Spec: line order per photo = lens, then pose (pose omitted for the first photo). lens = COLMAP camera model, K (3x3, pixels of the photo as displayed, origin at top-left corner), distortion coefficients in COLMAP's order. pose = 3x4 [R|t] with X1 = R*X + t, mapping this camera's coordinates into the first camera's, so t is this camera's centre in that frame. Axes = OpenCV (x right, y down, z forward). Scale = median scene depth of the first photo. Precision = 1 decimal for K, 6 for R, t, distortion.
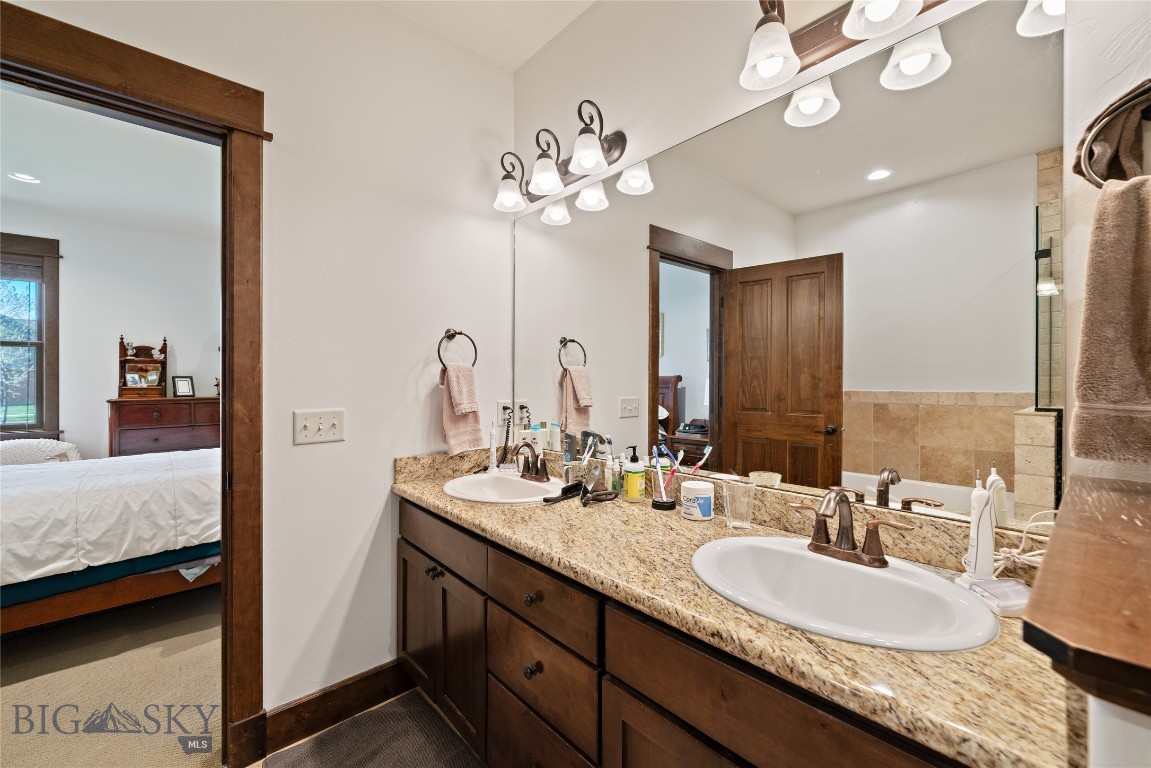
lens RADIAL K [[459.7, 0, 571.0], [0, 459.7, 381.8], [0, 0, 1]] dist [-0.002699, -0.000116]
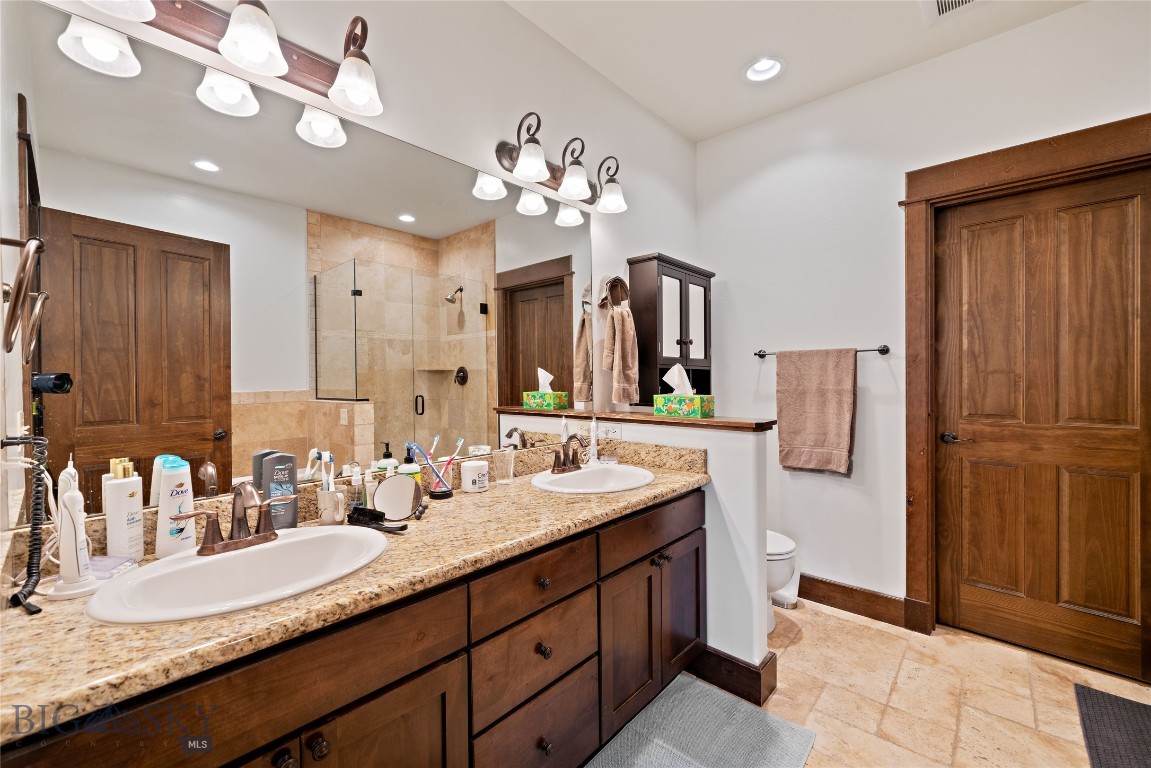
lens RADIAL K [[466.8, 0, 575.5], [0, 466.8, 384.0], [0, 0, 1]] dist [0.000424, 0.000165]
pose [[-0.093691, -0.007704, 0.995572, -0.415825], [0.014181, 0.999858, 0.009072, 0.004956], [-0.995500, 0.014968, -0.093568, 0.372747]]
